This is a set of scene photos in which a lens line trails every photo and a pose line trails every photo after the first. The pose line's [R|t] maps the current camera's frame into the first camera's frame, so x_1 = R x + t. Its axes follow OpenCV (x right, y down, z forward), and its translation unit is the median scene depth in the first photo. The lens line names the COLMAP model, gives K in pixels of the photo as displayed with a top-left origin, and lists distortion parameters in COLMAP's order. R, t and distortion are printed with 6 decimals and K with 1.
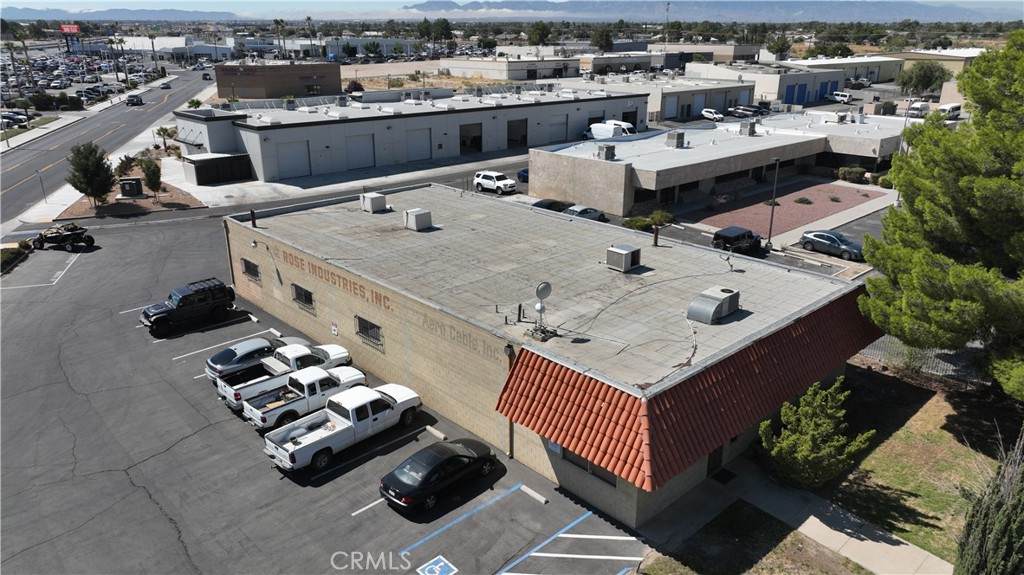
lens RADIAL K [[717.0, 0, 512.0], [0, 717.0, 287.5], [0, 0, 1]] dist [0.005071, 0.010903]
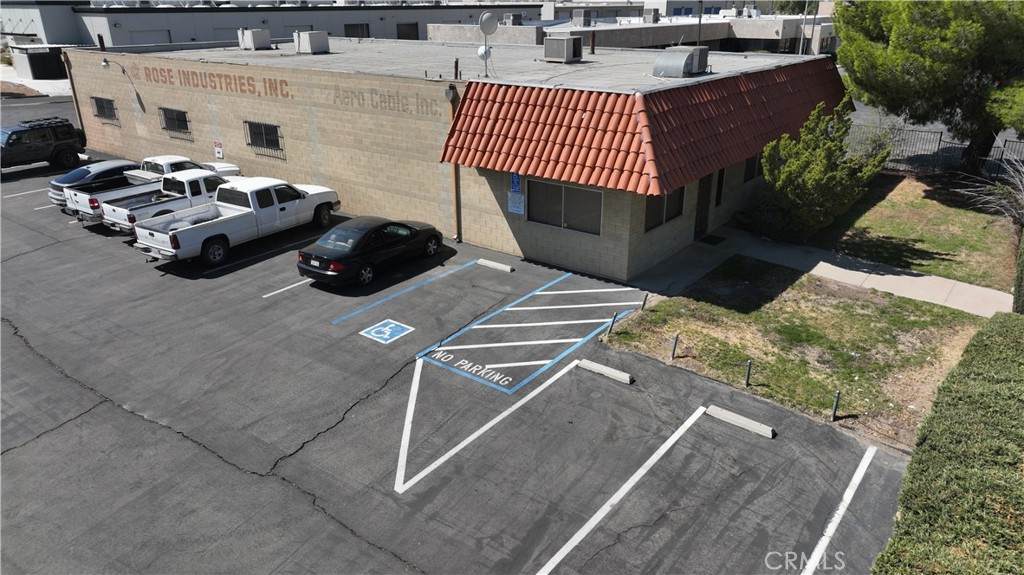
lens RADIAL K [[717.0, 0, 512.0], [0, 717.0, 287.5], [0, 0, 1]] dist [0.005071, 0.010903]
pose [[0.986825, -0.065309, 0.148027, -0.072632], [0.059140, 0.997203, 0.045702, 0.280555], [-0.150597, -0.036345, 0.987927, 0.203542]]
